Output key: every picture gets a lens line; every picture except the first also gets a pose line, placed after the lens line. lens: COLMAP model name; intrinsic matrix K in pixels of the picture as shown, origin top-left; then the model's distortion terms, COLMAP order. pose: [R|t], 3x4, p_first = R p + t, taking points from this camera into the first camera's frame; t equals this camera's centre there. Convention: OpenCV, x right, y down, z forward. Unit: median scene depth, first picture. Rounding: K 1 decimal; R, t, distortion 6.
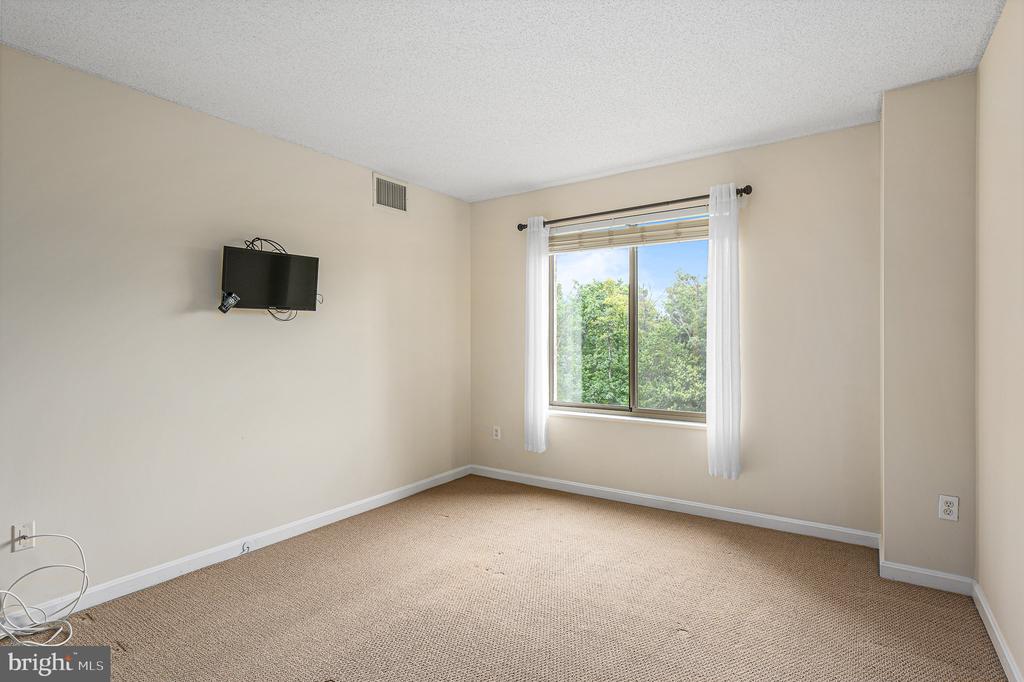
lens RADIAL K [[512.5, 0, 519.8], [0, 512.5, 335.1], [0, 0, 1]] dist [0.000136, -0.000859]
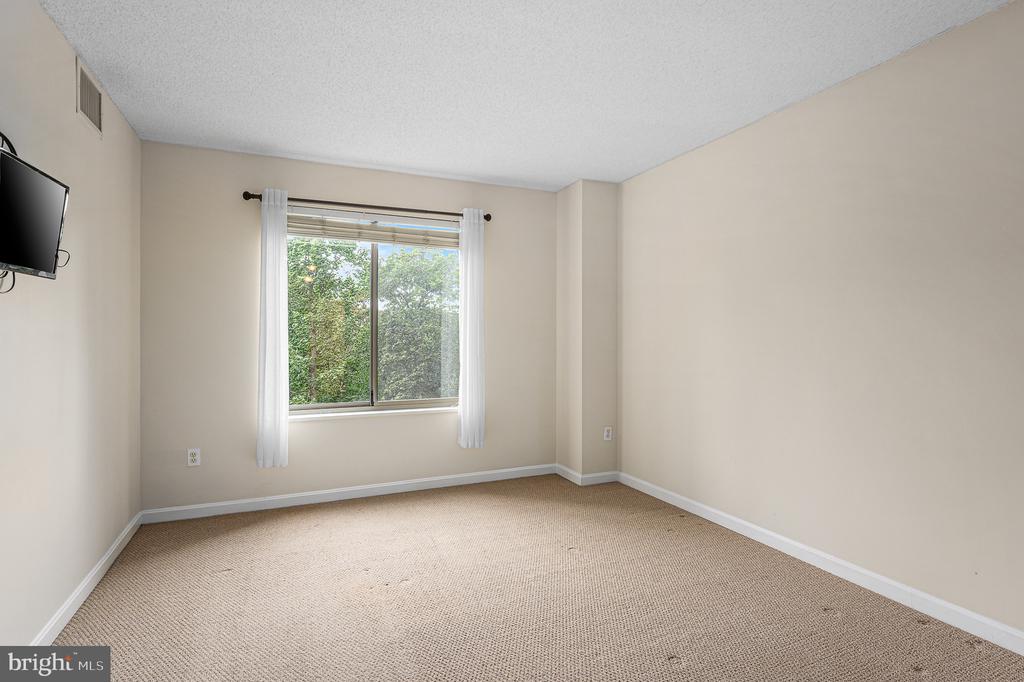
lens RADIAL K [[512.5, 0, 519.8], [0, 512.5, 335.1], [0, 0, 1]] dist [0.000136, -0.000859]
pose [[0.527135, 0.007055, 0.849752, -0.524476], [-0.008706, 0.999958, -0.002902, 0.010021], [-0.849737, -0.005868, 0.527174, 0.233878]]
